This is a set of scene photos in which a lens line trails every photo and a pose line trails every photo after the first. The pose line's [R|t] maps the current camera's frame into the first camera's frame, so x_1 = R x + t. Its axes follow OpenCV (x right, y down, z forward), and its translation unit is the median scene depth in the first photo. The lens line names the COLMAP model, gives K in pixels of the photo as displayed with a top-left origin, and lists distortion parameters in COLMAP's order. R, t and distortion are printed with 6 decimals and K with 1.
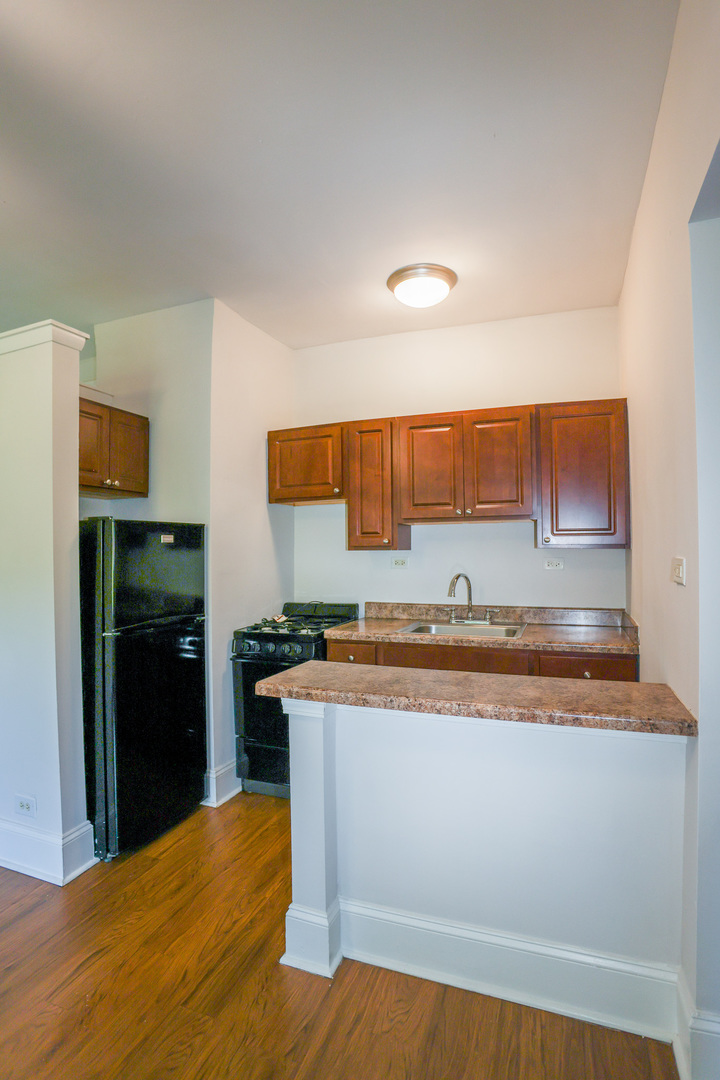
lens RADIAL K [[537.1, 0, 360.0], [0, 537.1, 540.0], [0, 0, 1]] dist [-0.064556, 0.032764]
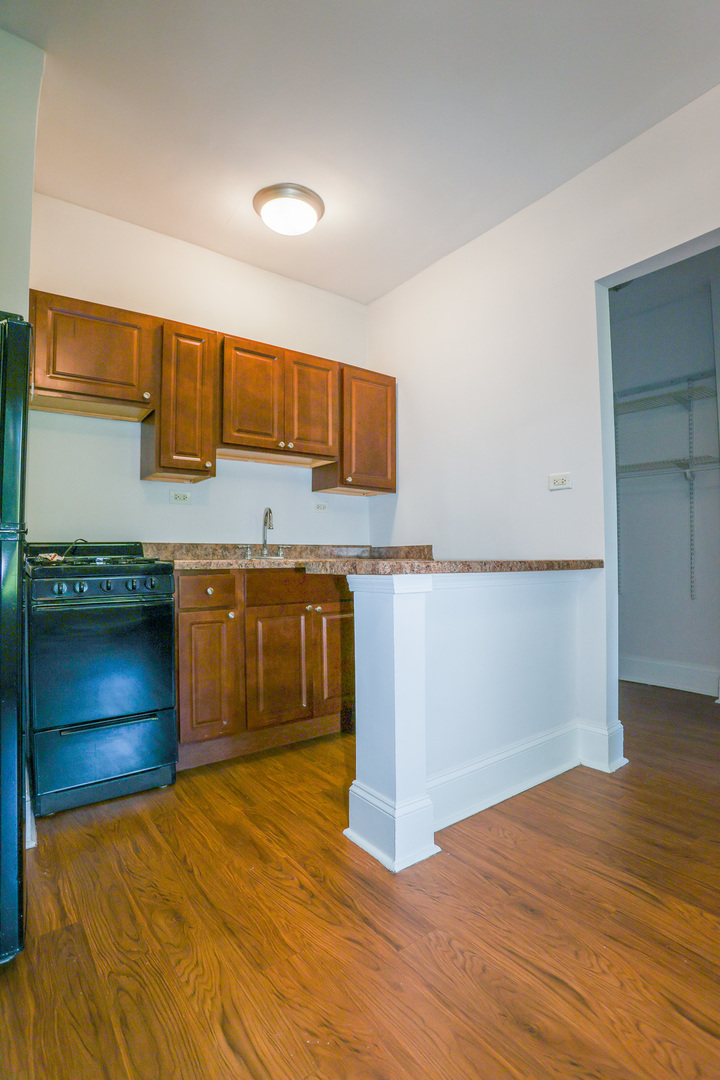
lens RADIAL K [[537.1, 0, 360.0], [0, 537.1, 540.0], [0, 0, 1]] dist [-0.064556, 0.032764]
pose [[0.530476, 0.033526, 0.847037, -0.631716], [-0.009354, 0.999388, -0.033698, 0.172786], [-0.847648, 0.009953, 0.530465, 0.365022]]
